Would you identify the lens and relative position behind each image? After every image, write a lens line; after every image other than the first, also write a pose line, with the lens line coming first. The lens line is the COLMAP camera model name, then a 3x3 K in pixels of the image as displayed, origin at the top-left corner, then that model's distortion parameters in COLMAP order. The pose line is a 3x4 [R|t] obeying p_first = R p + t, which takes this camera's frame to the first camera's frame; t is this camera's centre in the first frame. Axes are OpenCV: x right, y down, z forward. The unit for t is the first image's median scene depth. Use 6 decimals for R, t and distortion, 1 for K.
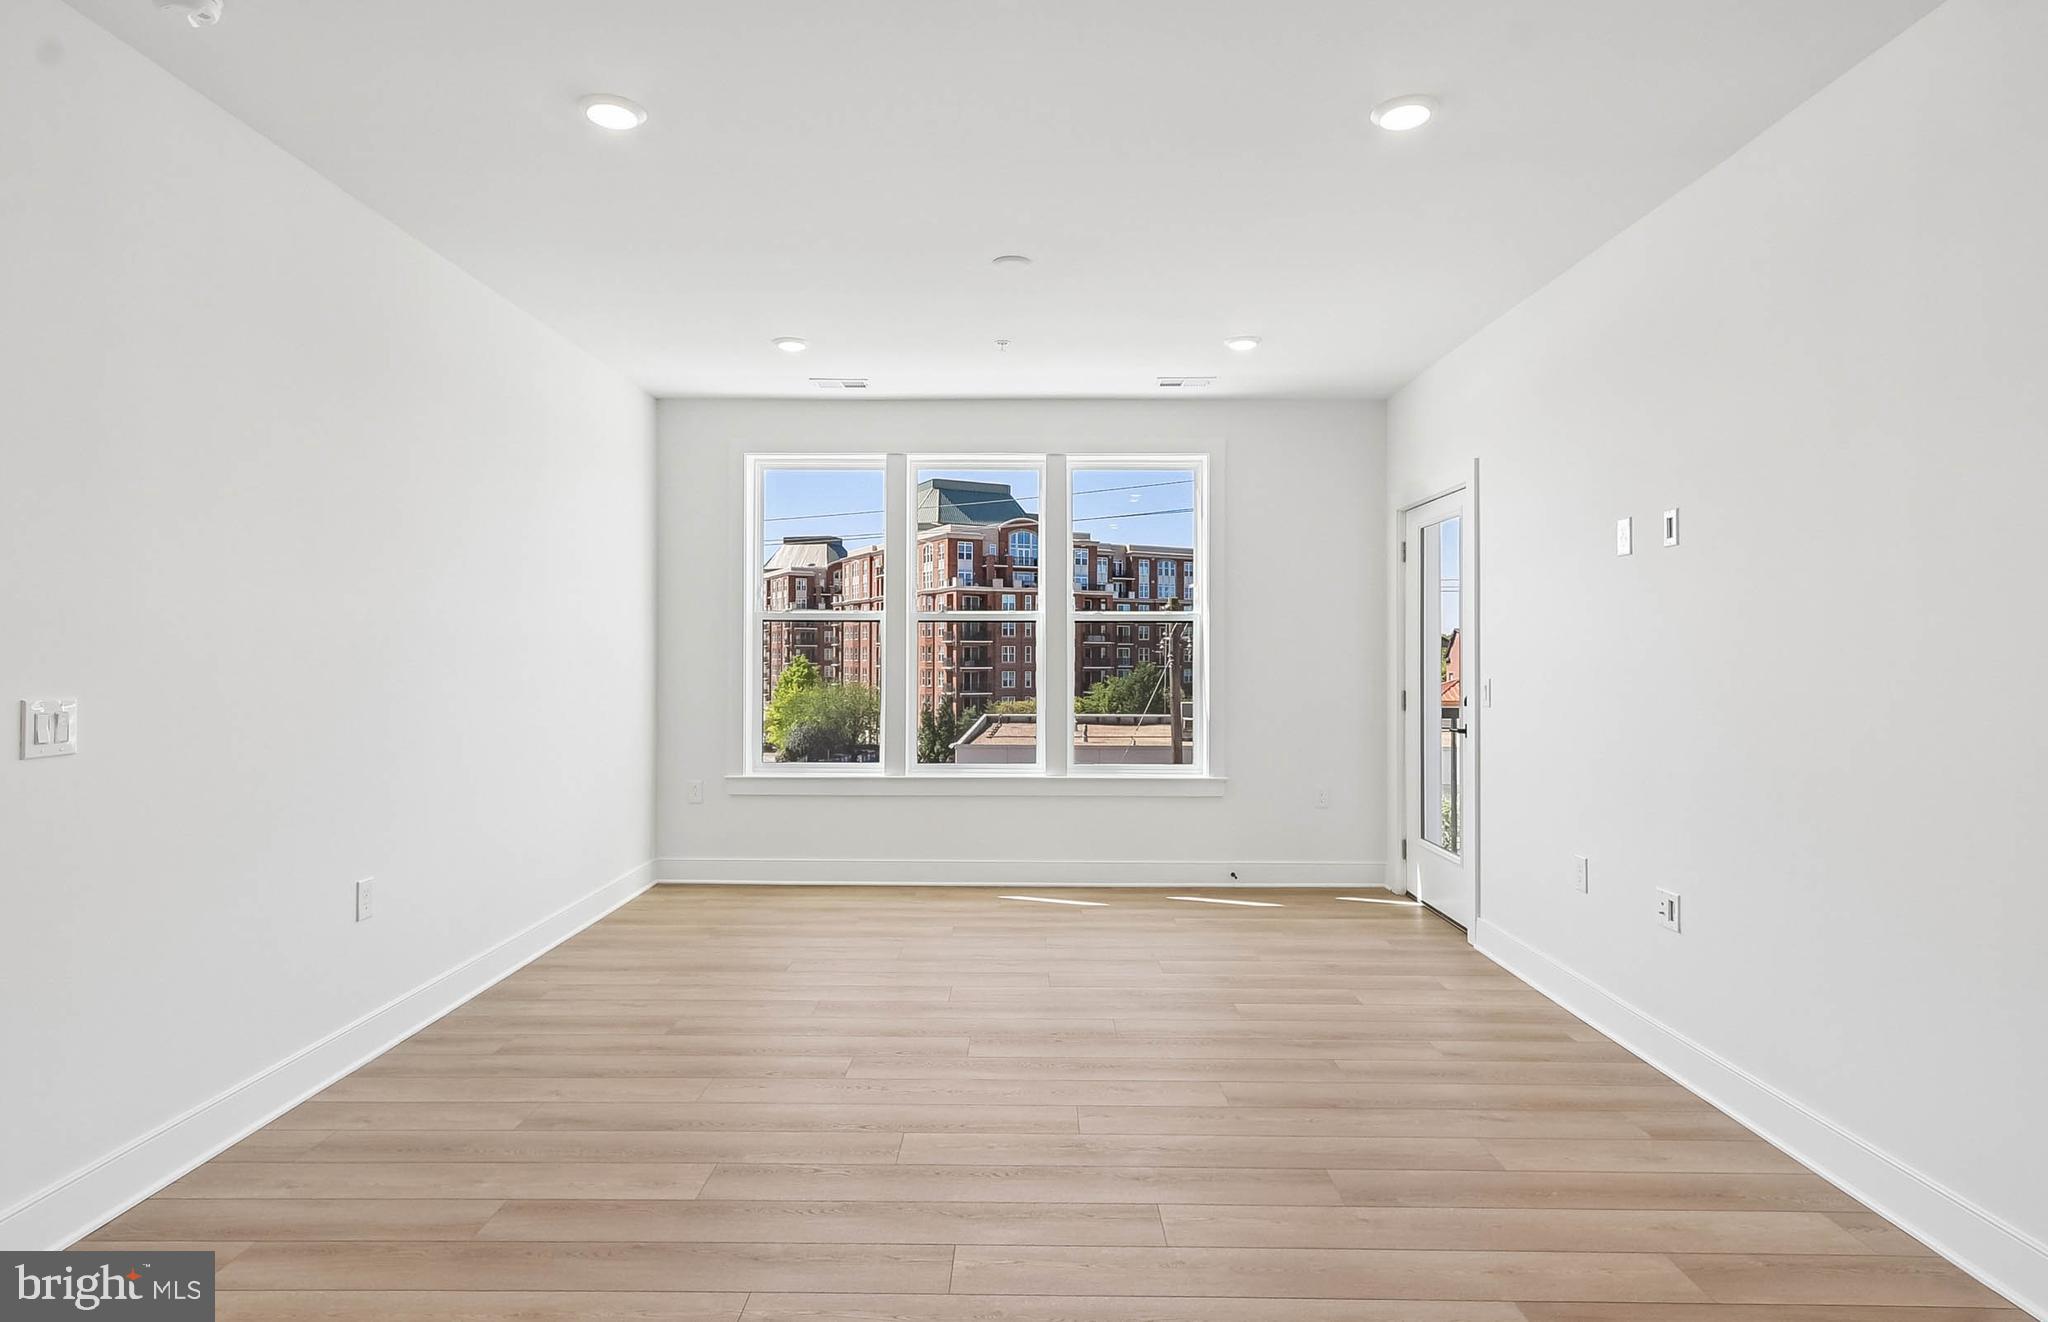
lens RADIAL K [[1072.0, 0, 1006.7], [0, 1072.0, 648.9], [0, 0, 1]] dist [0.007294, 0.003147]
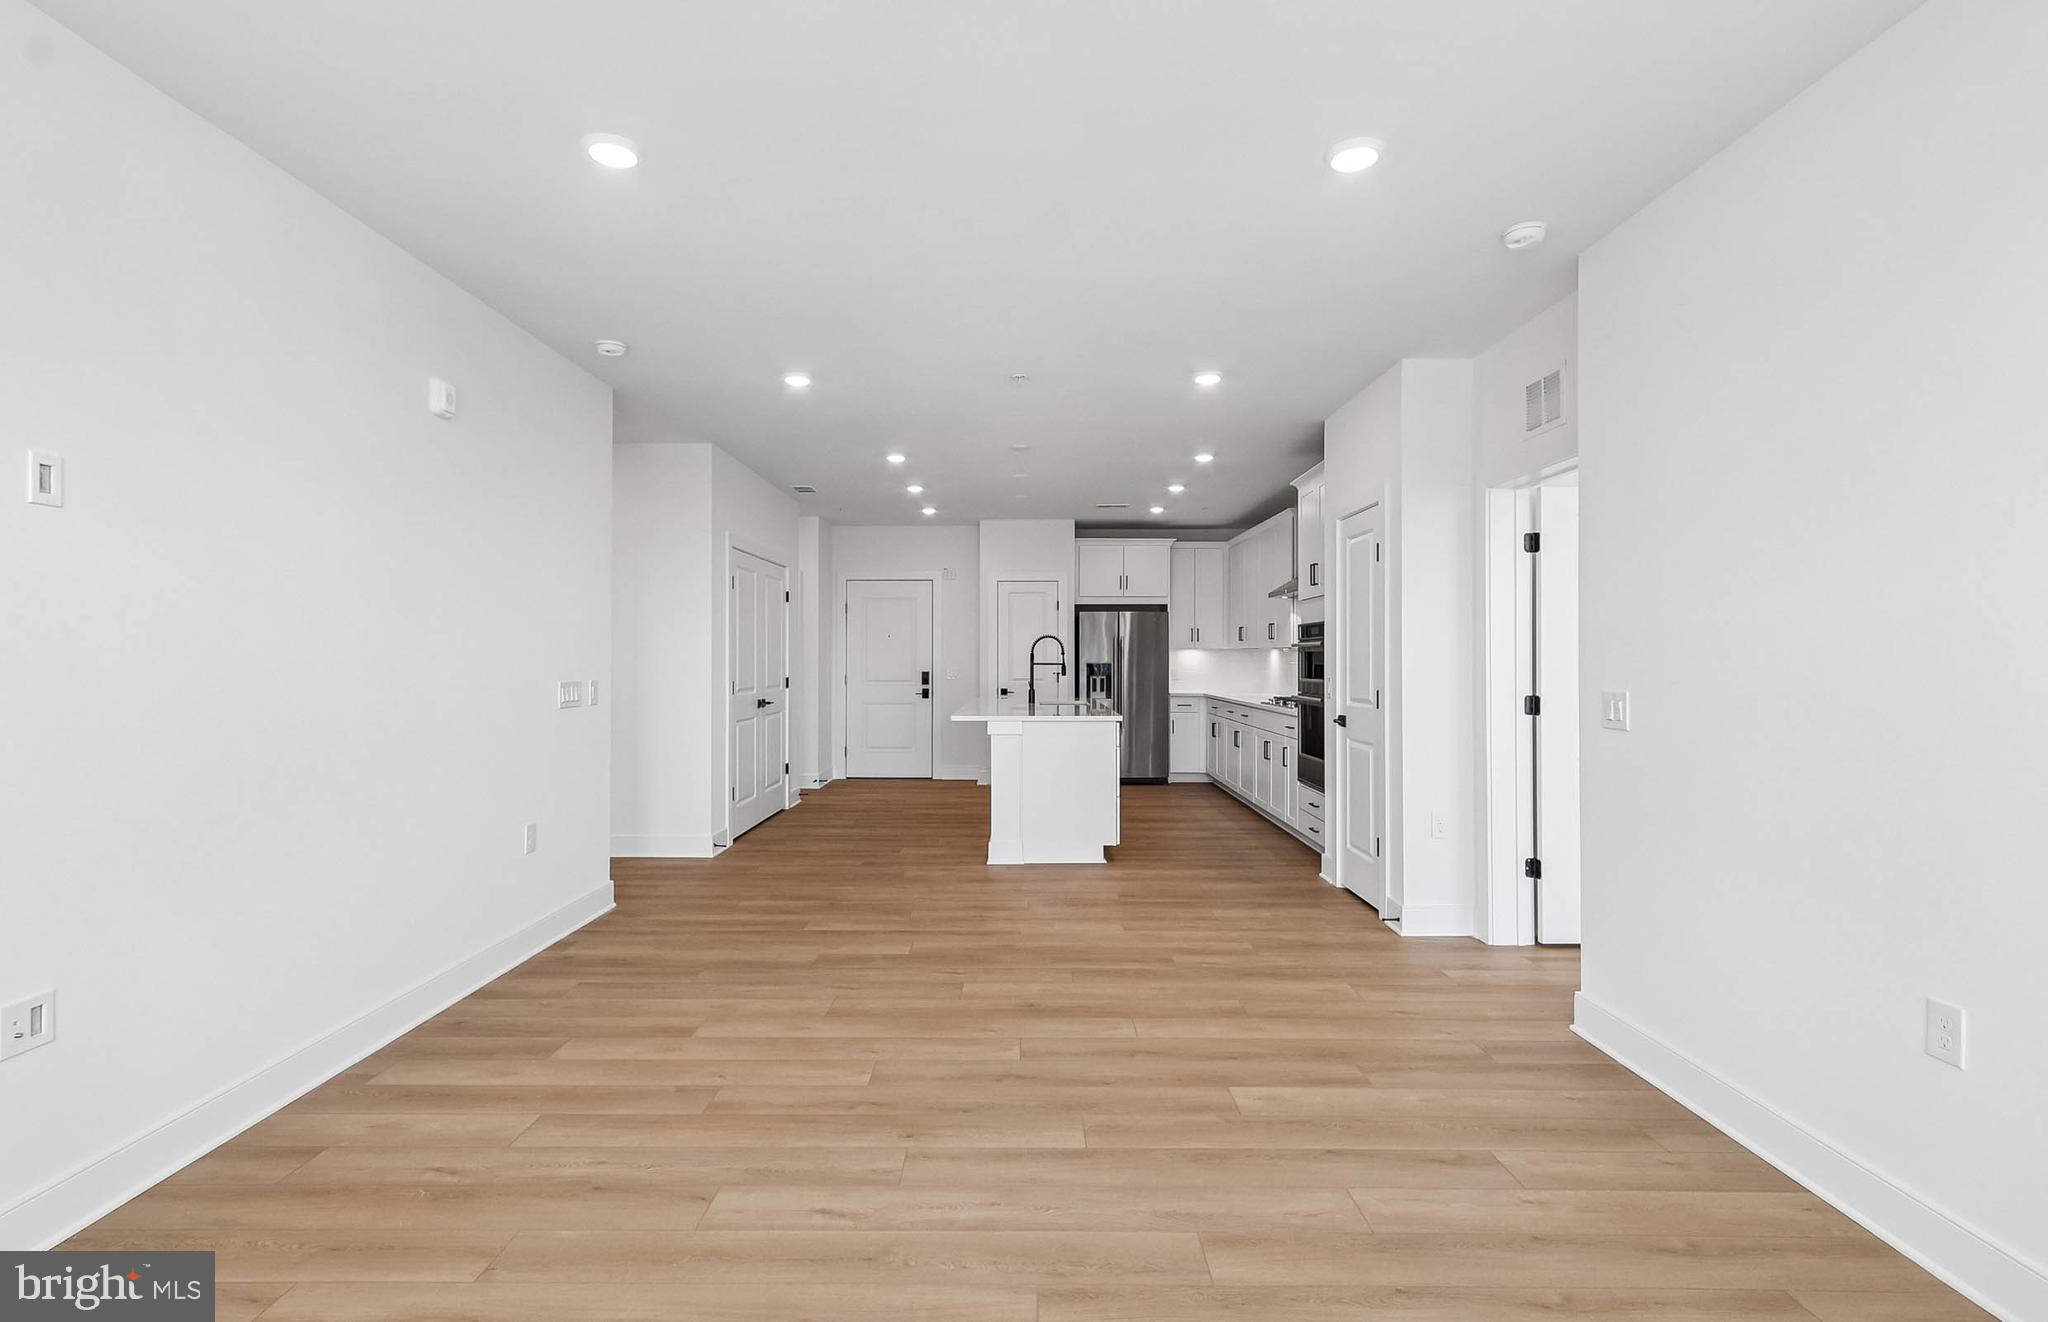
lens RADIAL K [[954.5, 0, 1014.3], [0, 954.5, 653.1], [0, 0, 1]] dist [0.011785, -0.002091]
pose [[-0.999866, -0.002981, -0.016076, -0.005573], [-0.002794, 0.999928, -0.011637, 0.003230], [0.016110, -0.011591, -0.999803, 0.766042]]
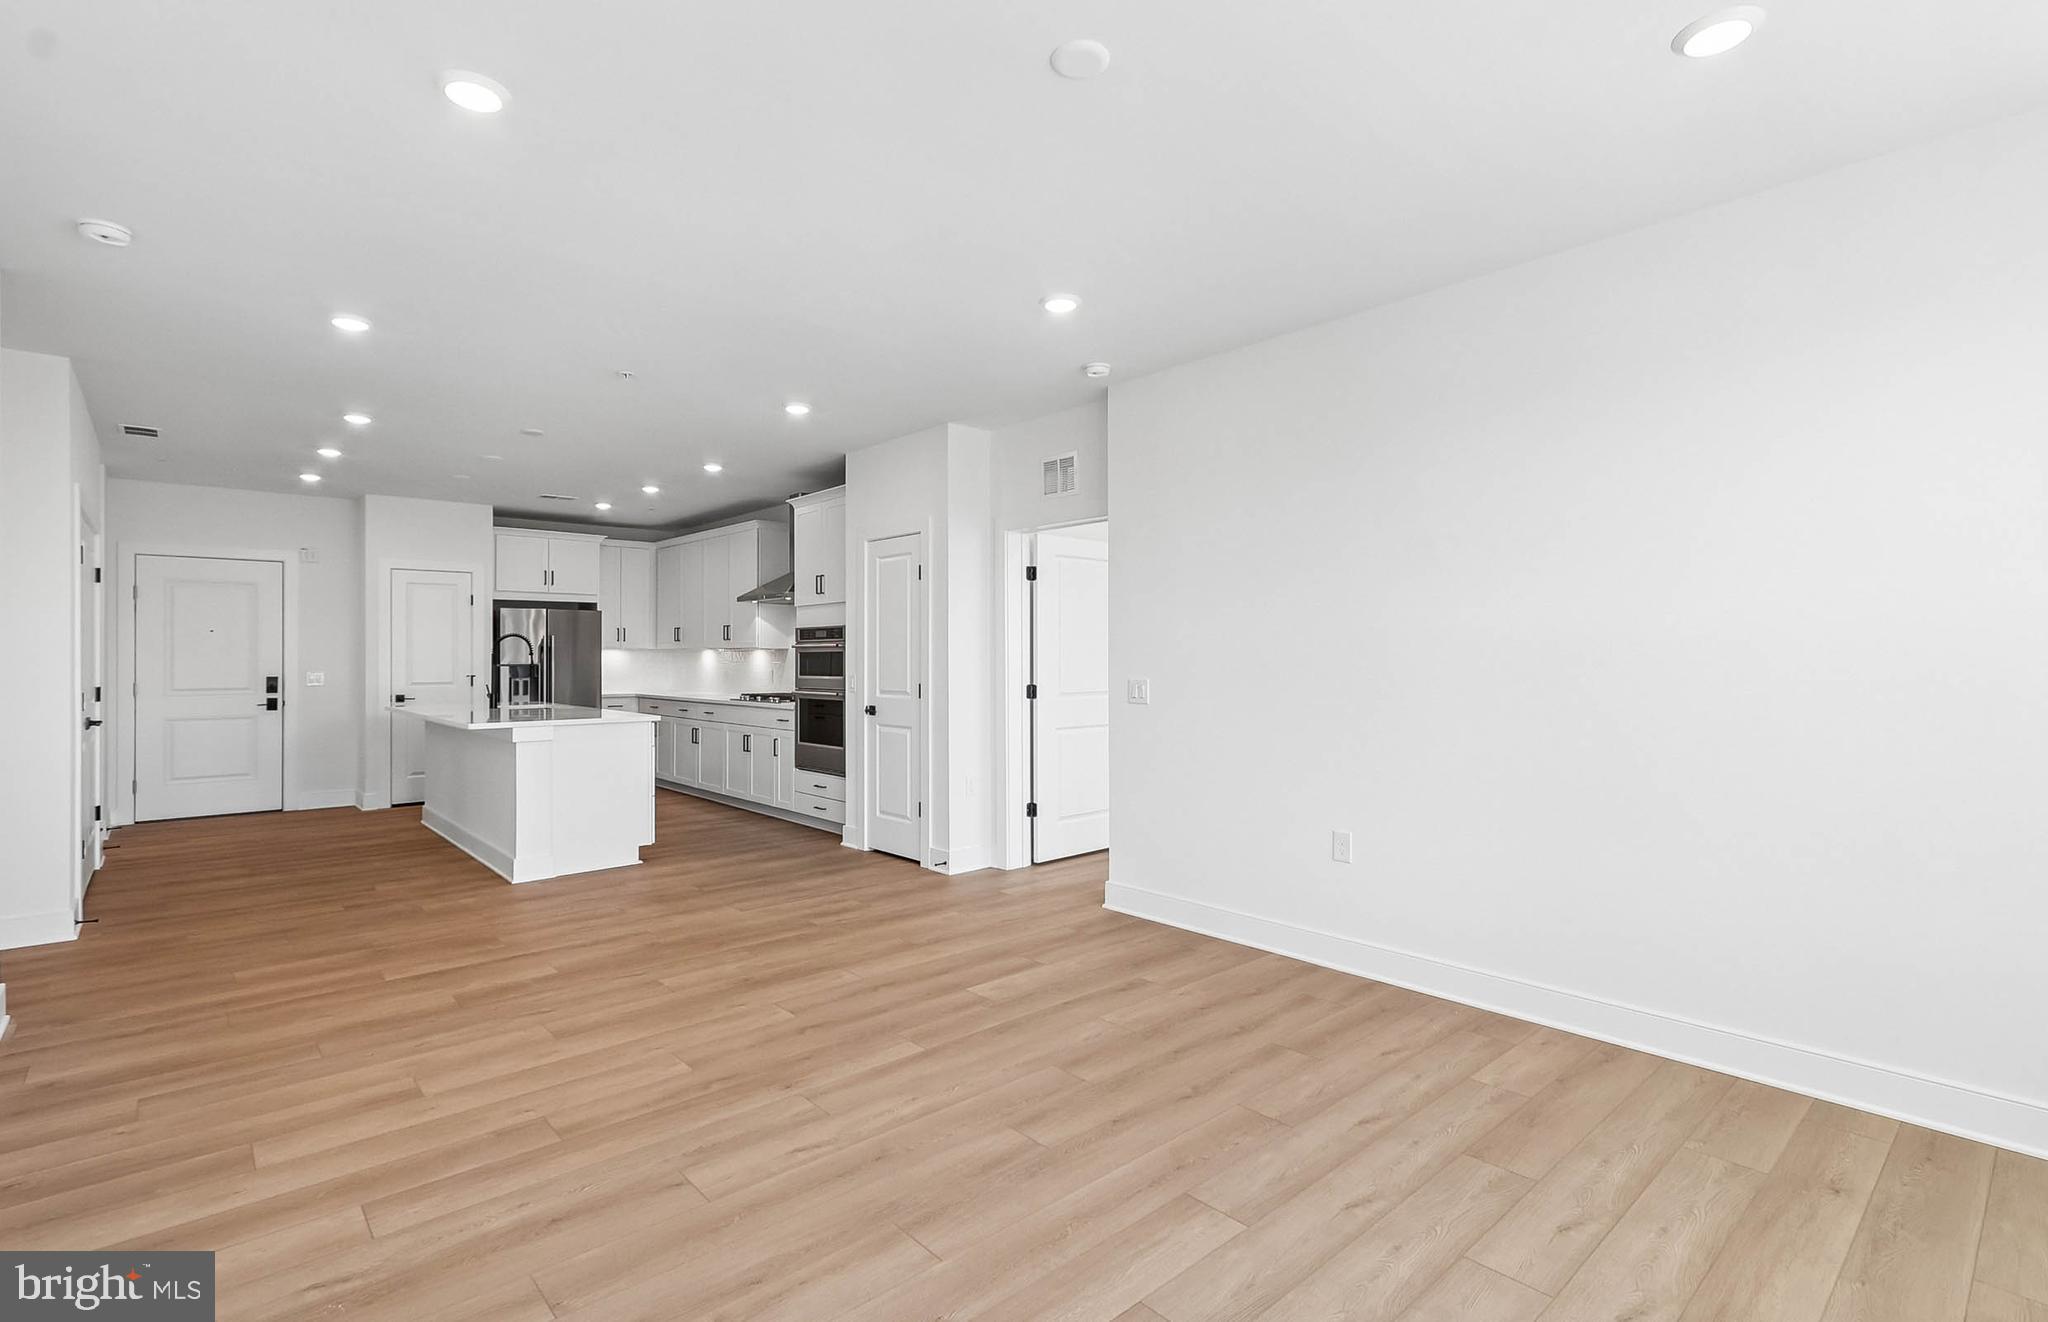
lens RADIAL K [[954.5, 0, 1011.1], [0, 954.5, 648.2], [0, 0, 1]] dist [0.011785, -0.002091]
pose [[-0.732208, -0.007620, -0.681038, 0.236948], [0.005002, 0.999850, -0.016565, 0.004340], [0.681062, -0.015536, -0.732061, 0.762949]]
